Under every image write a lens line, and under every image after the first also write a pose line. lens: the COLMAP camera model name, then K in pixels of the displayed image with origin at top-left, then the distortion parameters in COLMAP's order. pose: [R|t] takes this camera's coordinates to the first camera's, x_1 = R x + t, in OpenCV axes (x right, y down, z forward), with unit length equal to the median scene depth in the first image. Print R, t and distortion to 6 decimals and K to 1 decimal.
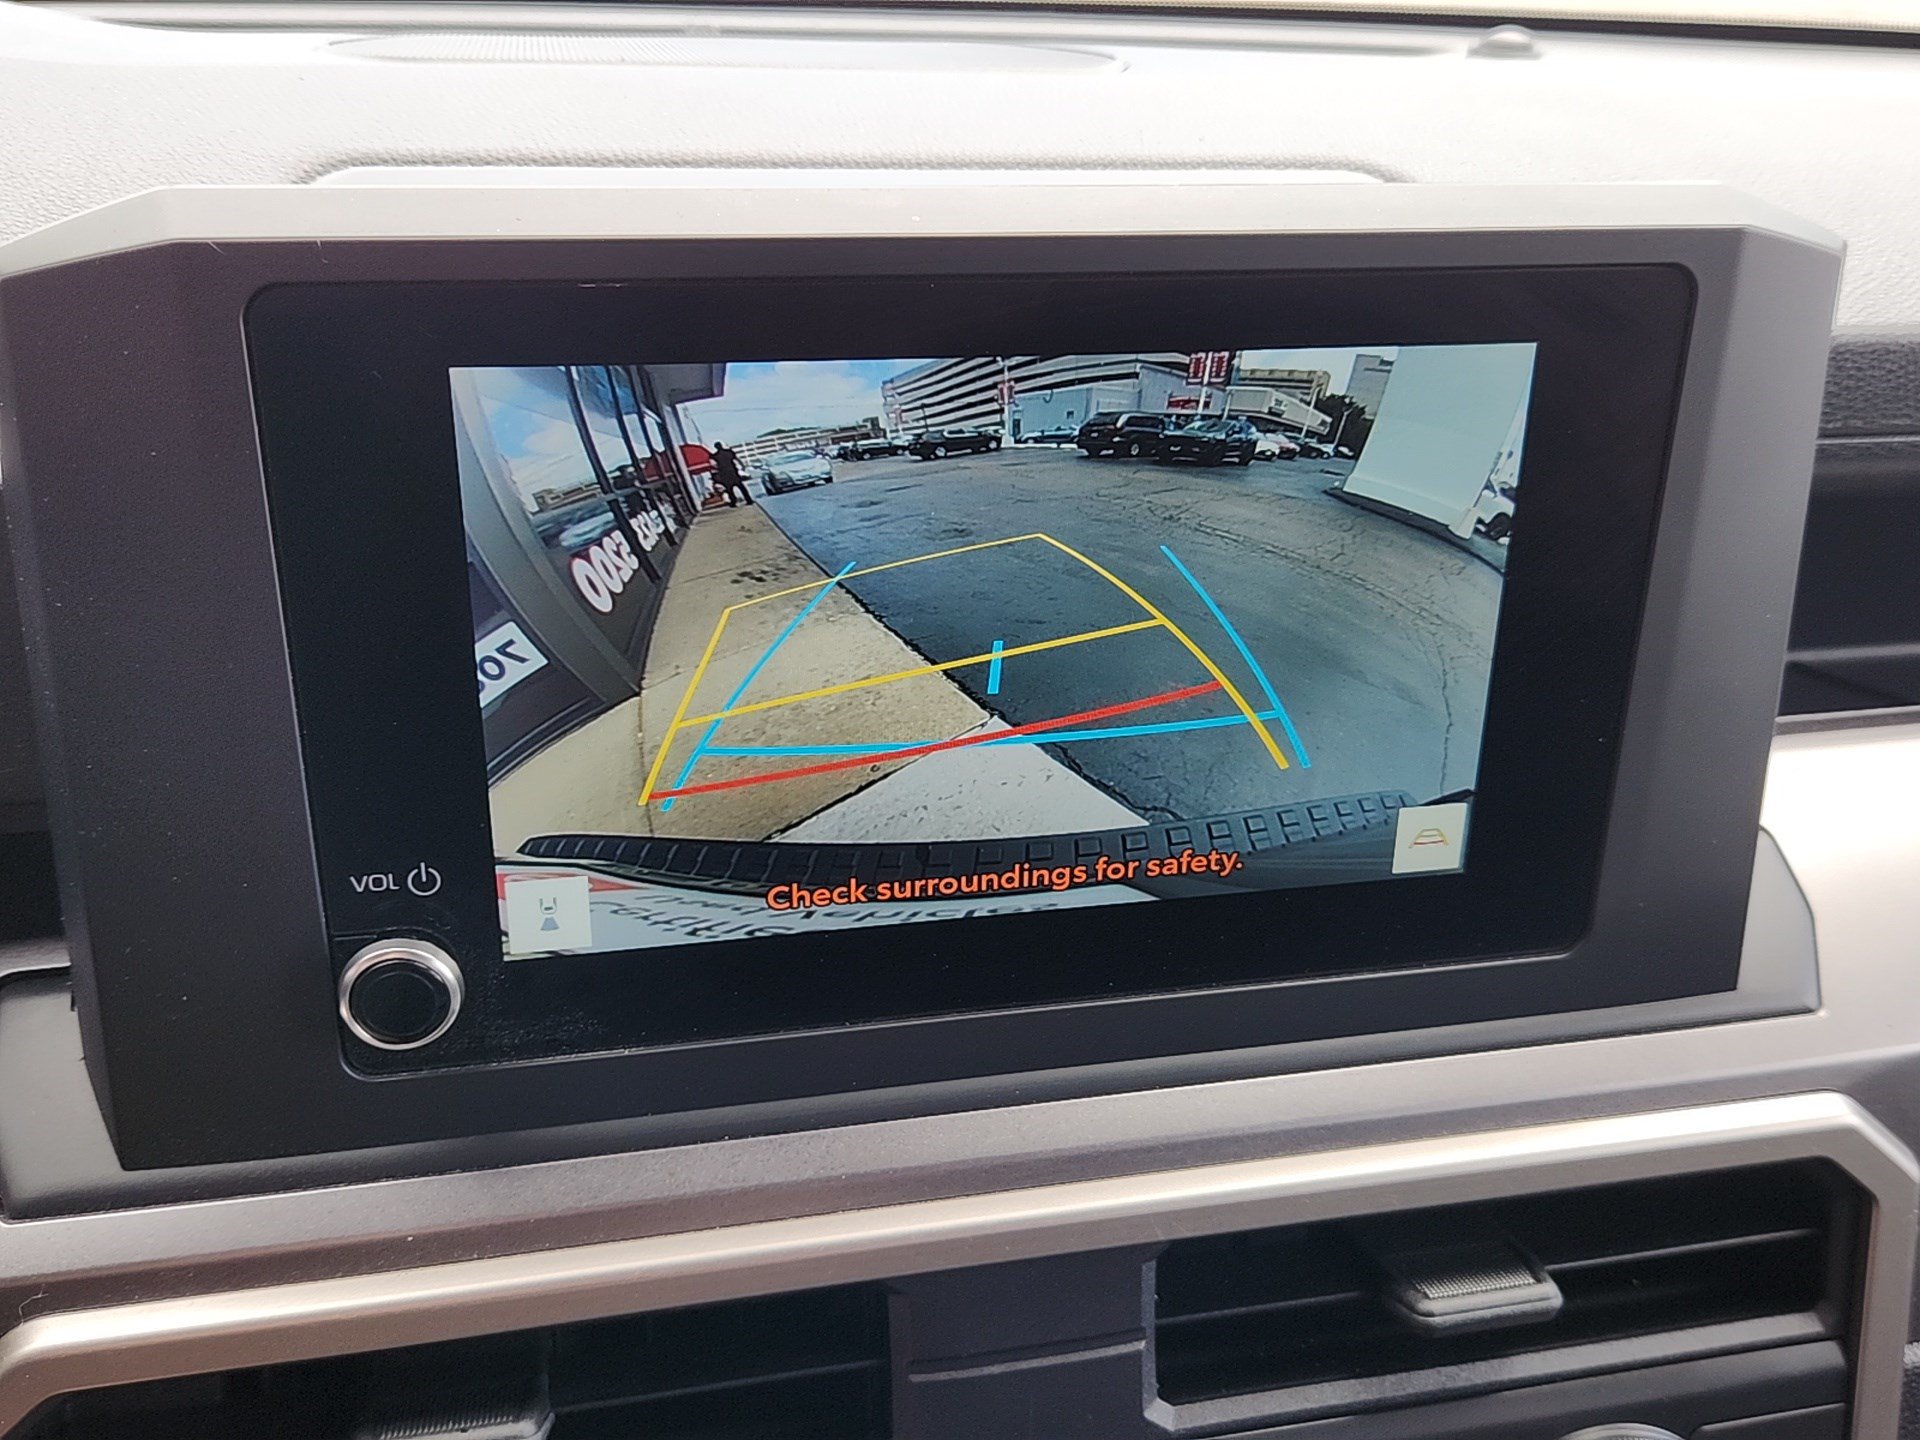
lens RADIAL K [[1801.4, 0, 959.0], [0, 1801.4, 666.8], [0, 0, 1]] dist [0.086235, -0.159415]
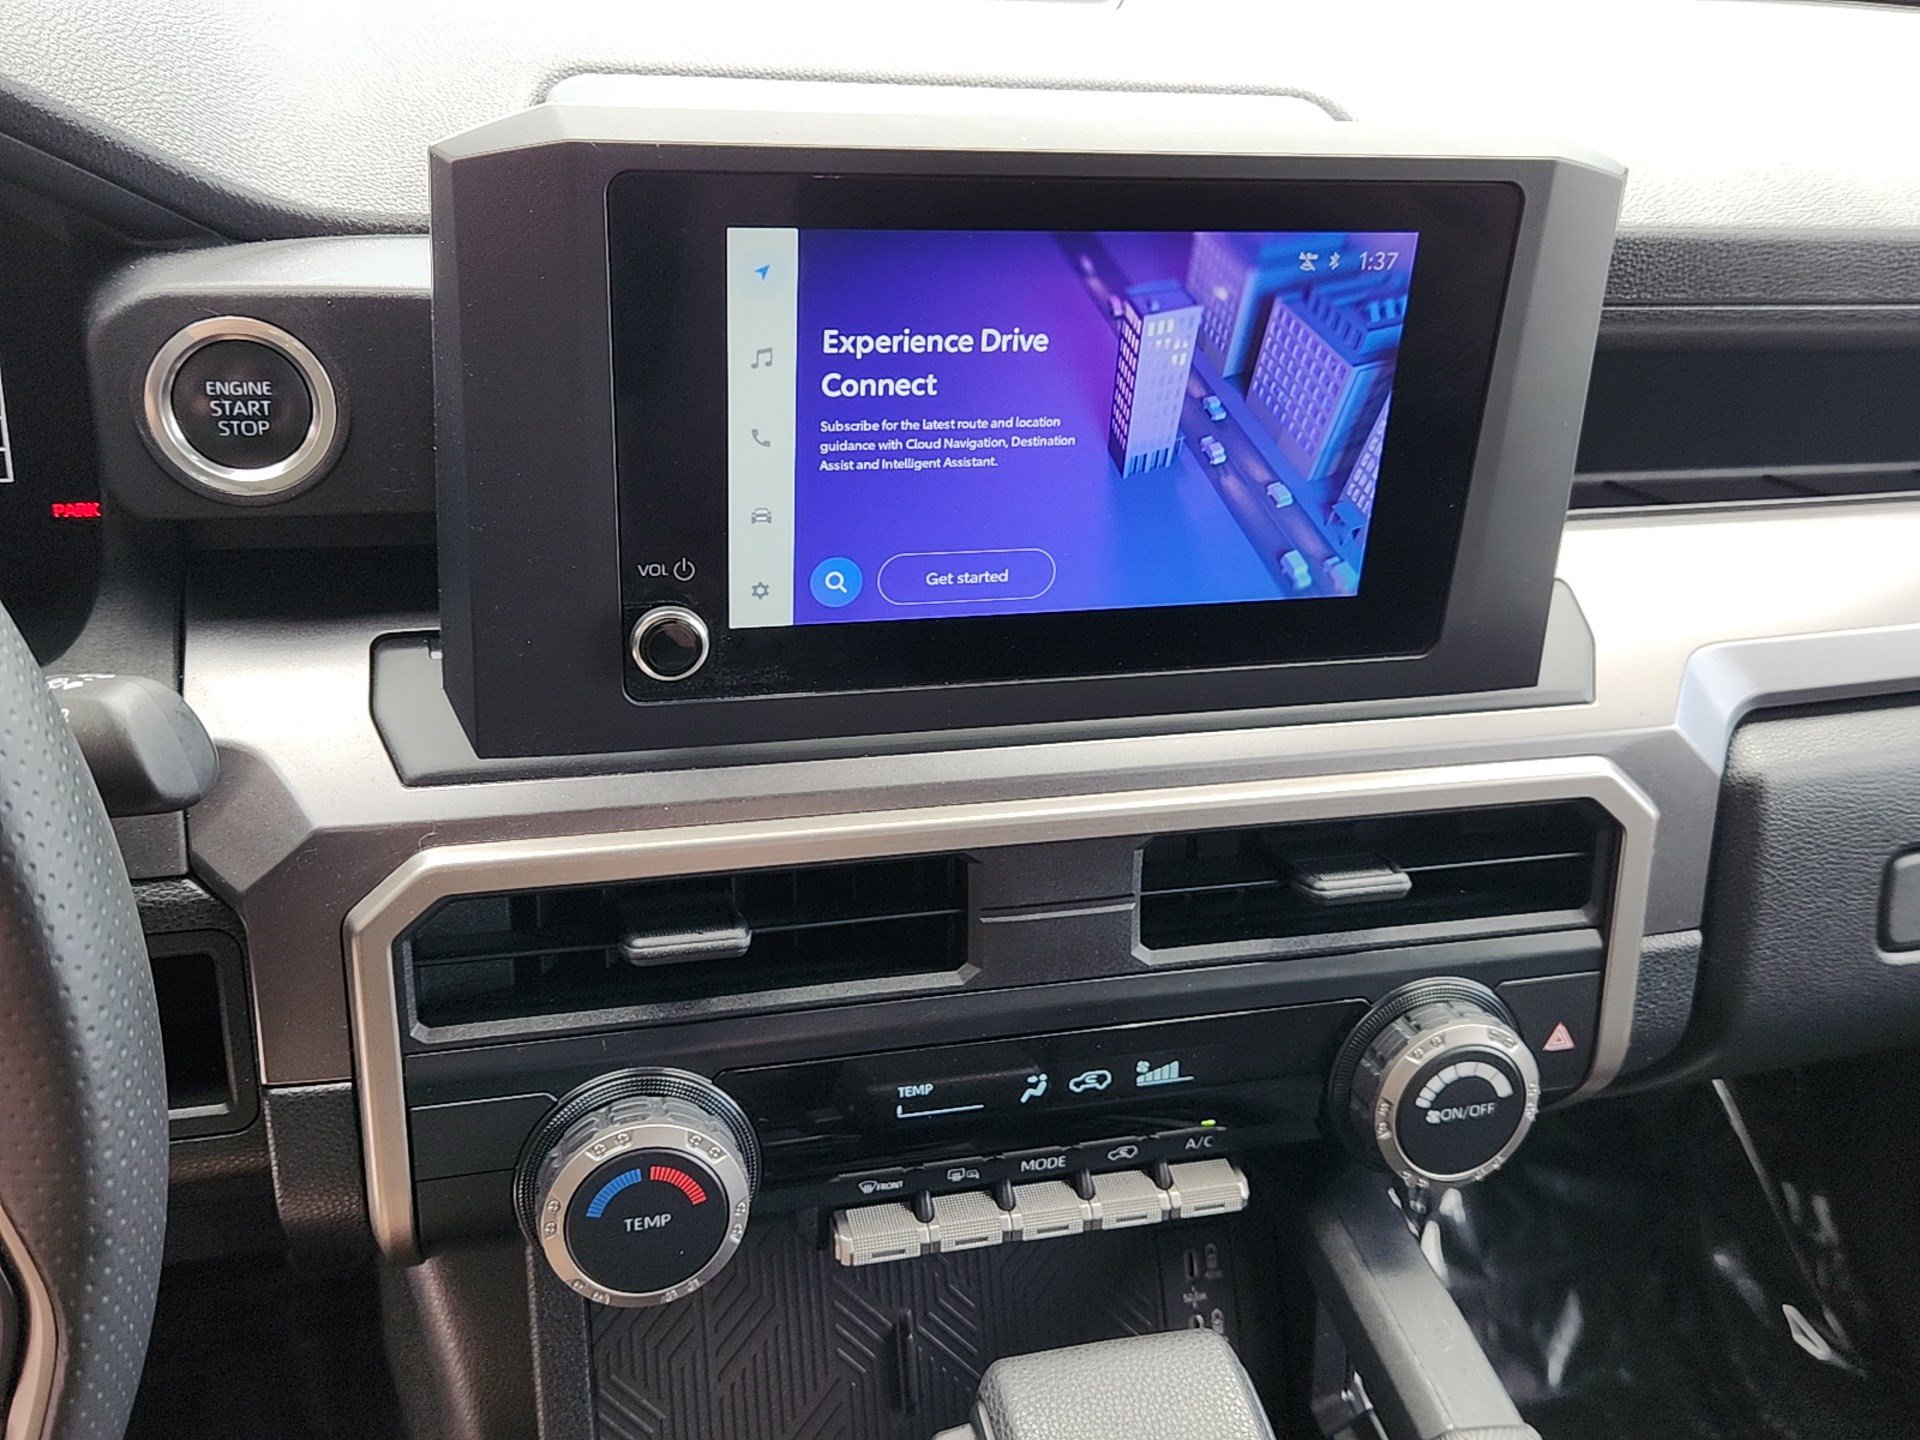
lens RADIAL K [[1801.4, 0, 959.0], [0, 1801.4, 666.8], [0, 0, 1]] dist [0.086235, -0.159415]
pose [[0.997984, 0.016677, 0.061233, -0.135324], [-0.021061, 0.997207, 0.071663, 0.073823], [-0.059867, -0.072808, 0.995548, -0.454417]]
